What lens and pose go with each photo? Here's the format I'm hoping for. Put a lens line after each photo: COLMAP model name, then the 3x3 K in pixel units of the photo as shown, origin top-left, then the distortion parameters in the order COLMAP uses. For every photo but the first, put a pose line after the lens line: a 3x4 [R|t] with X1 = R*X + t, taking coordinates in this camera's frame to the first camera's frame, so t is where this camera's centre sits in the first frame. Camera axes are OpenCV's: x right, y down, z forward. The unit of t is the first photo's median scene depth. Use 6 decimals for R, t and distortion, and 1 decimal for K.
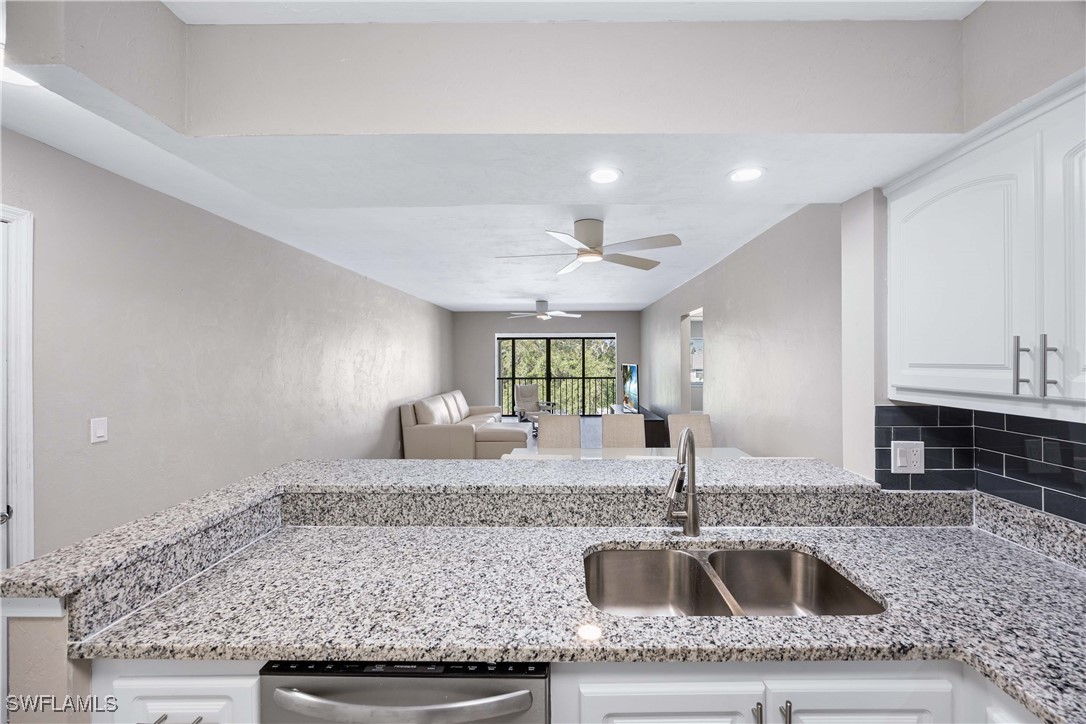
lens RADIAL K [[412.4, 0, 540.7], [0, 412.4, 362.2], [0, 0, 1]] dist [-0.001981, -0.000533]
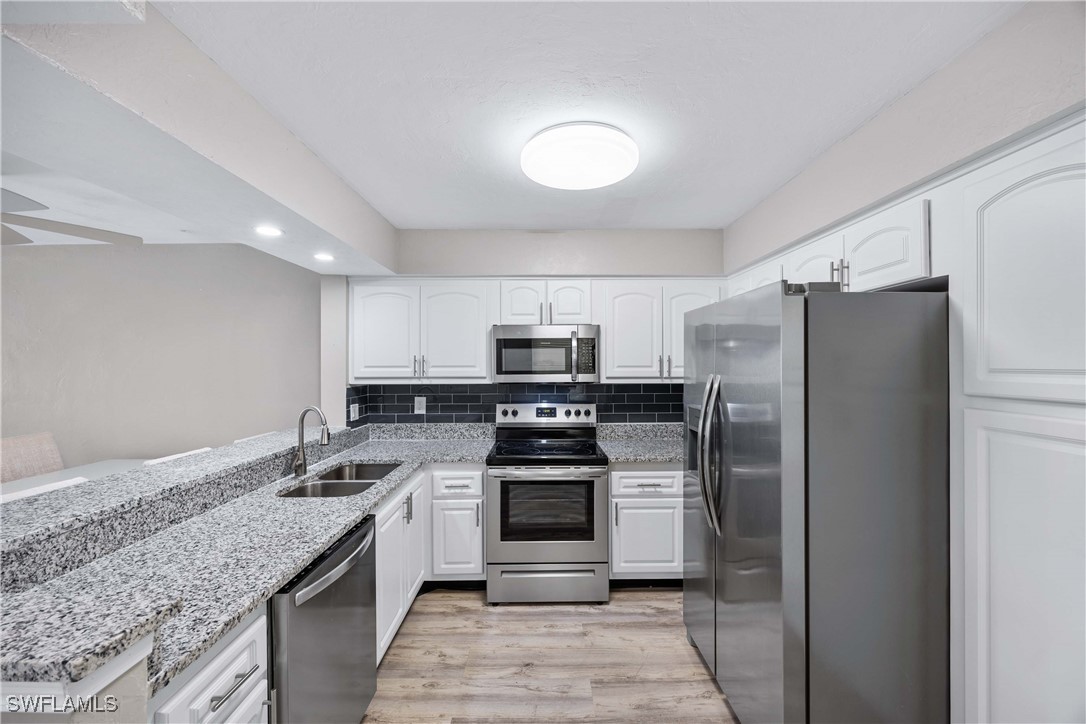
lens RADIAL K [[412.4, 0, 540.7], [0, 412.4, 362.2], [0, 0, 1]] dist [-0.001981, -0.000533]
pose [[0.000856, 0.005232, 0.999986, -1.162944], [0.001459, 0.999985, -0.005233, -0.002621], [-0.999999, 0.001464, 0.000848, 0.085089]]
